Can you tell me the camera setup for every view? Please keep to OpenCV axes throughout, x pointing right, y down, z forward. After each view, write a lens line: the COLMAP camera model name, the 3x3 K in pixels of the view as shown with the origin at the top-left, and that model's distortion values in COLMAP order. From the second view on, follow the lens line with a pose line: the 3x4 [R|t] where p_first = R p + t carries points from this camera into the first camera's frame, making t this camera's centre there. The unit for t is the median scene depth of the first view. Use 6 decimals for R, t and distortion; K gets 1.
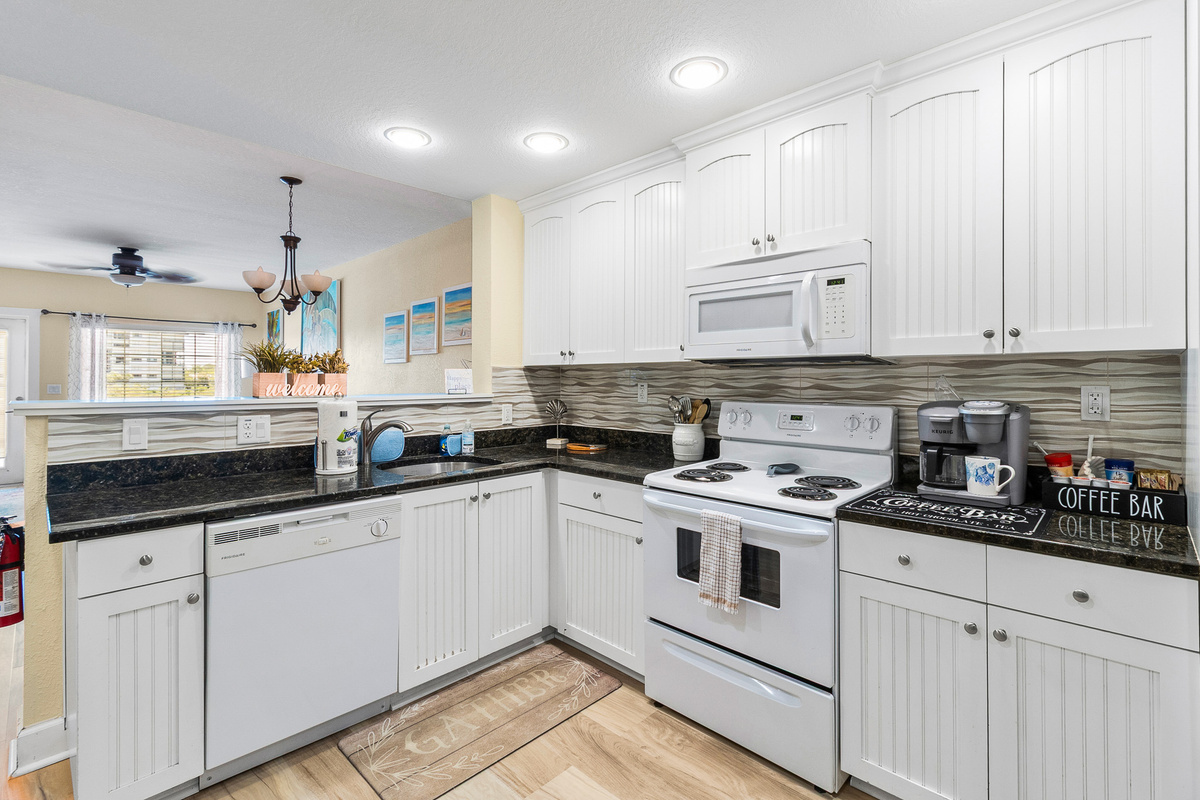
lens RADIAL K [[549.2, 0, 609.0], [0, 549.2, 373.9], [0, 0, 1]] dist [0.000773, -0.000276]
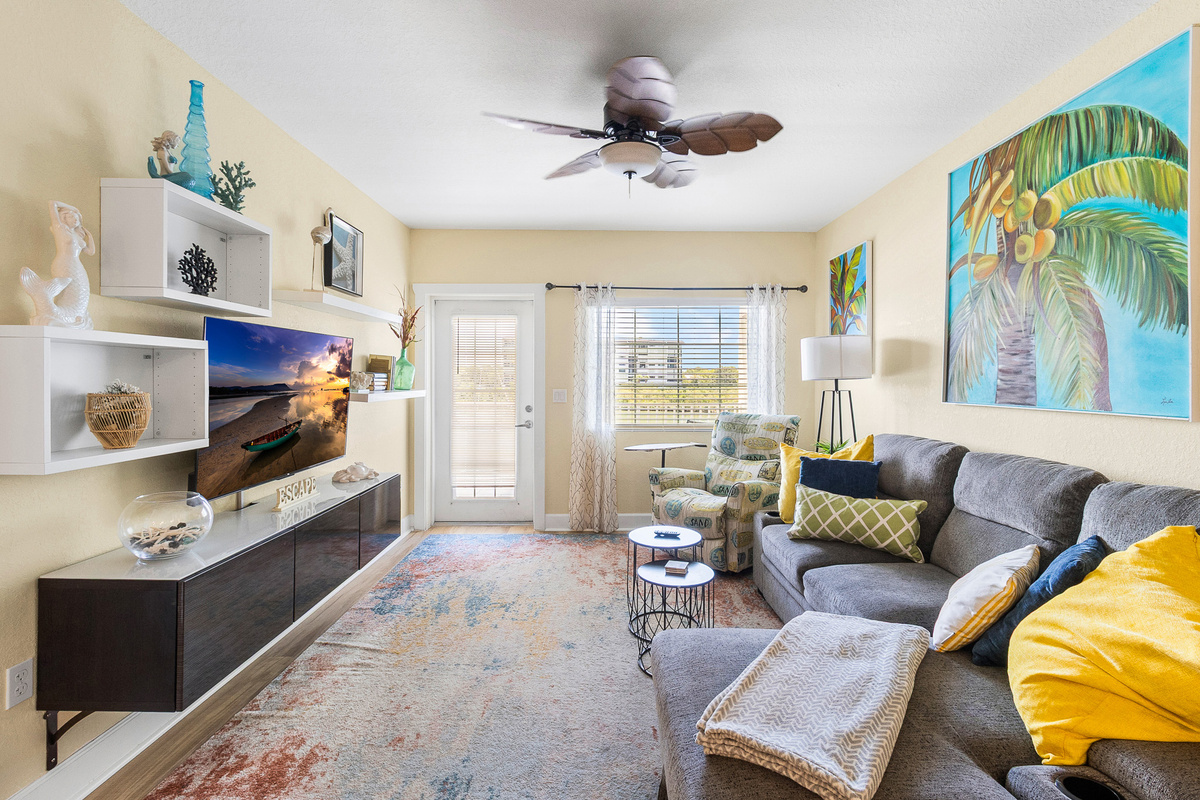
lens RADIAL K [[553.9, 0, 608.9], [0, 553.9, 383.3], [0, 0, 1]] dist [0.001072, -0.000624]
pose [[0.705929, 0.005750, -0.708259, -1.228010], [0.004050, 0.999918, 0.012155, 0.008496], [0.708271, -0.011449, 0.705848, 1.444267]]
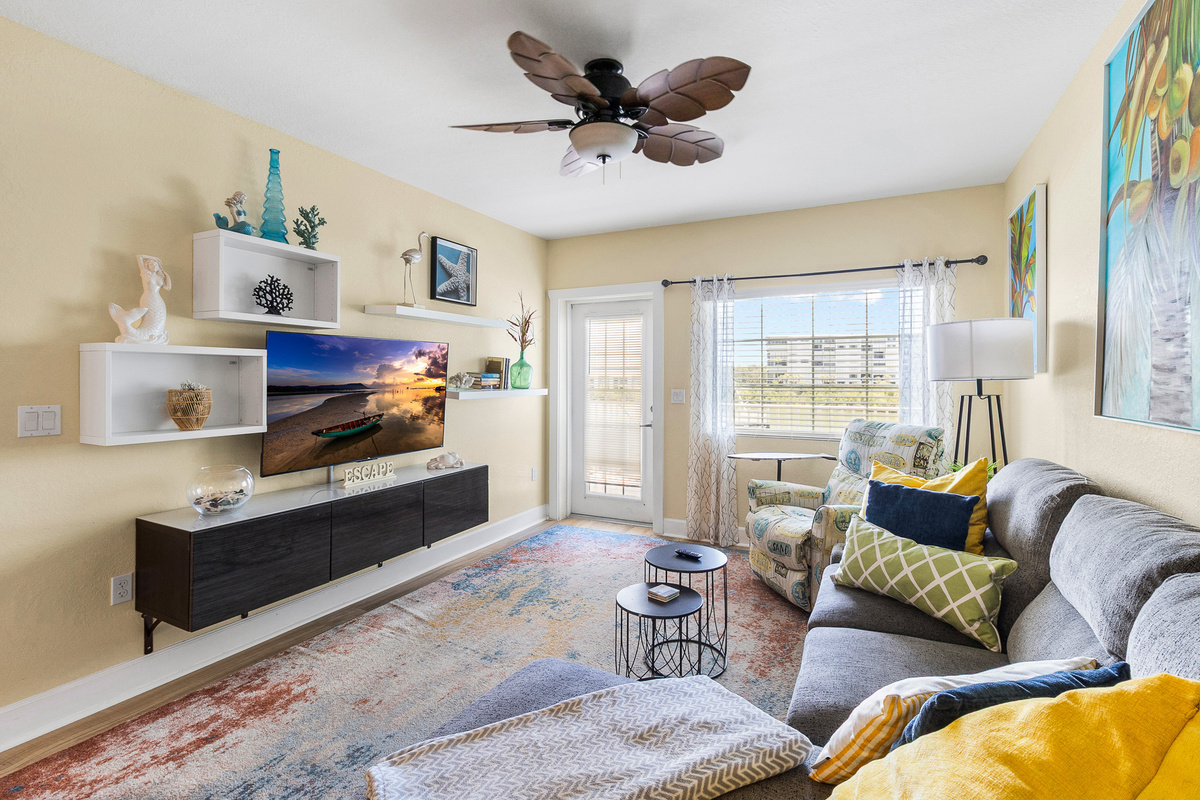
lens RADIAL K [[550.8, 0, 606.9], [0, 550.8, 378.1], [0, 0, 1]] dist [0.000762, -0.000616]
pose [[0.303949, 0.000258, -0.952688, -1.038537], [0.005578, 0.999982, 0.002051, 0.008721], [0.952672, -0.005938, 0.303942, 1.889907]]
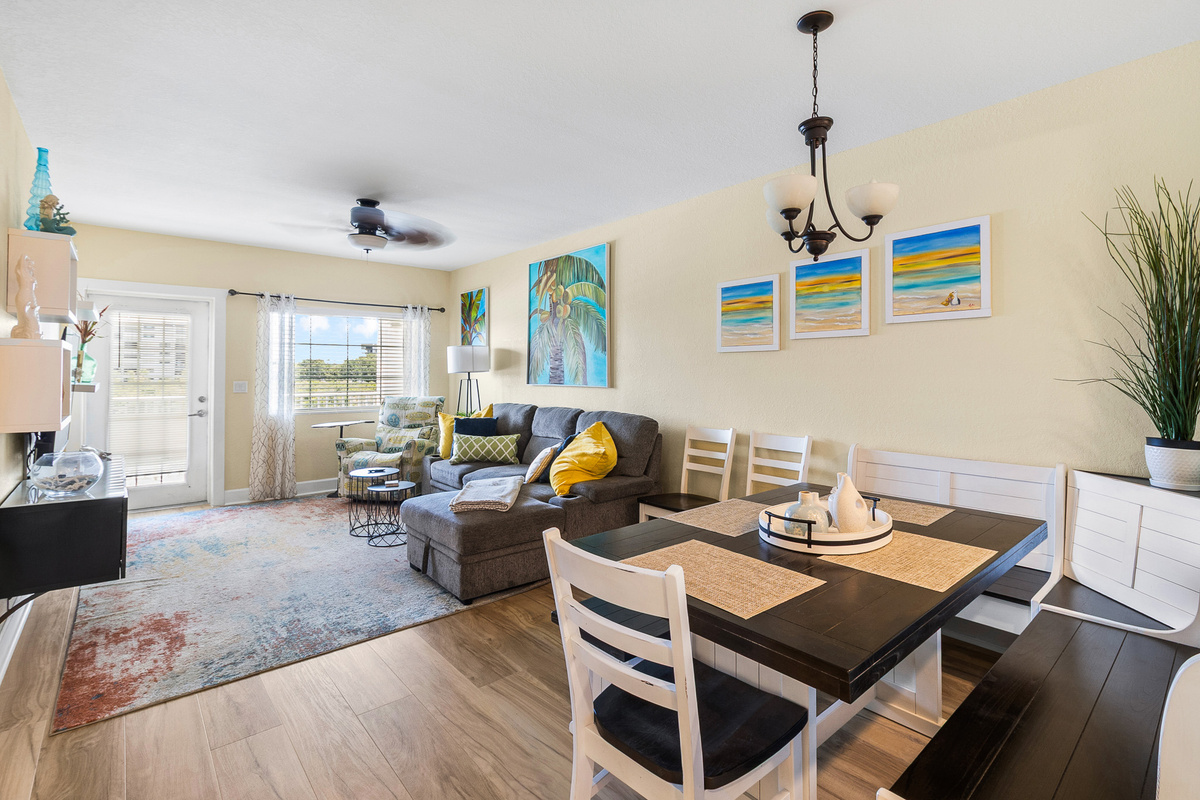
lens RADIAL K [[558.0, 0, 611.5], [0, 558.0, 364.9], [0, 0, 1]] dist [0.001228, -0.000188]
pose [[0.996435, -0.001804, -0.084344, -1.034065], [0.001235, 0.999976, -0.006800, 0.003578], [0.084354, 0.006671, 0.996414, 0.580408]]
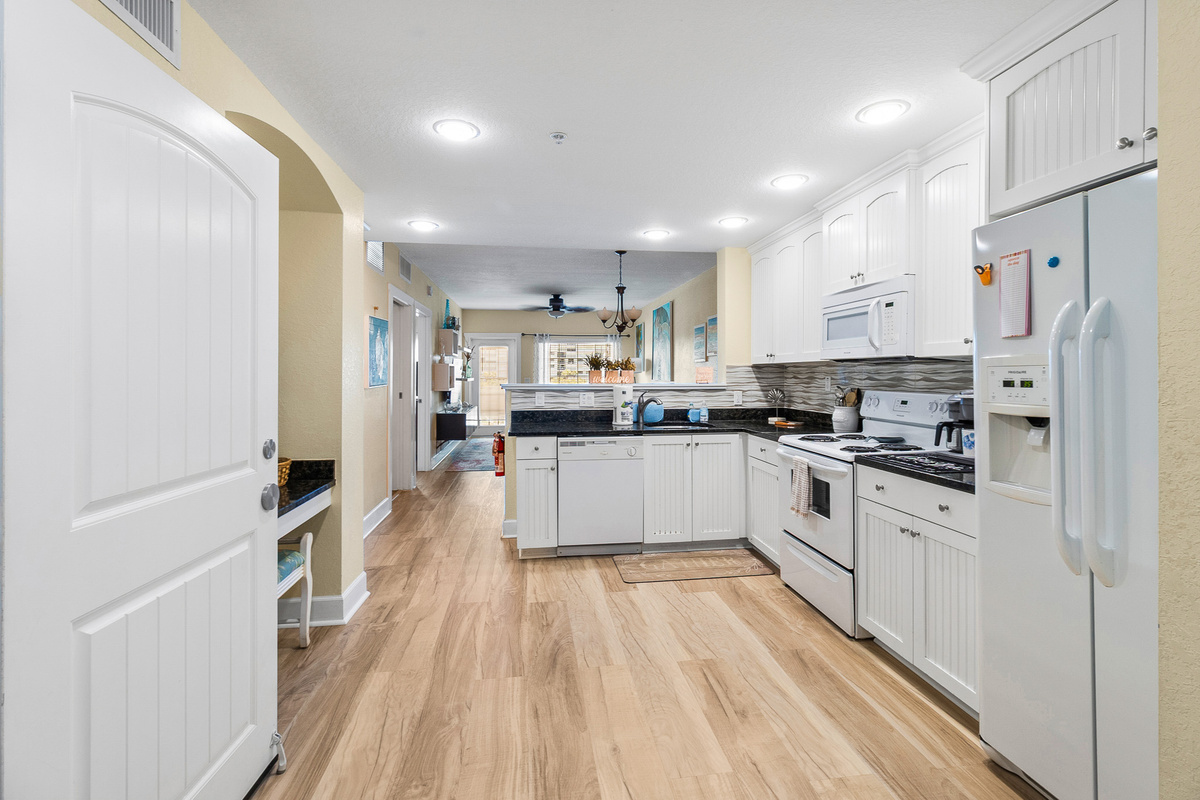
lens RADIAL K [[549.2, 0, 609.0], [0, 549.2, 373.9], [0, 0, 1]] dist [0.000773, -0.000276]
pose [[0.791172, -0.001230, -0.611593, 0.542917], [0.006472, 0.999959, 0.006362, -0.001662], [0.611560, -0.008992, 0.791147, -0.438031]]
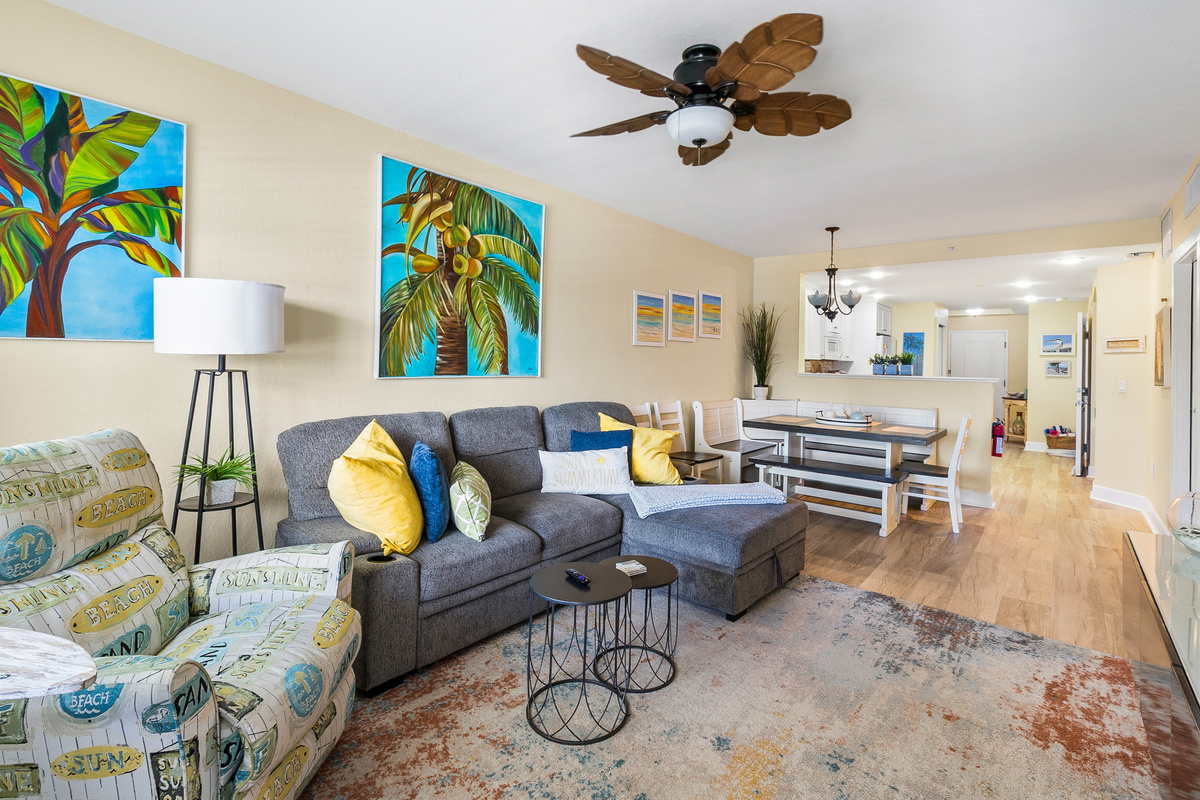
lens RADIAL K [[555.0, 0, 605.6], [0, 555.0, 354.4], [0, 0, 1]] dist [0.001358, -0.000260]
pose [[-0.074996, 0.007142, 0.997158, -2.778258], [-0.029766, 0.999513, -0.009398, 0.012469], [-0.996740, -0.030386, -0.074746, 2.367141]]
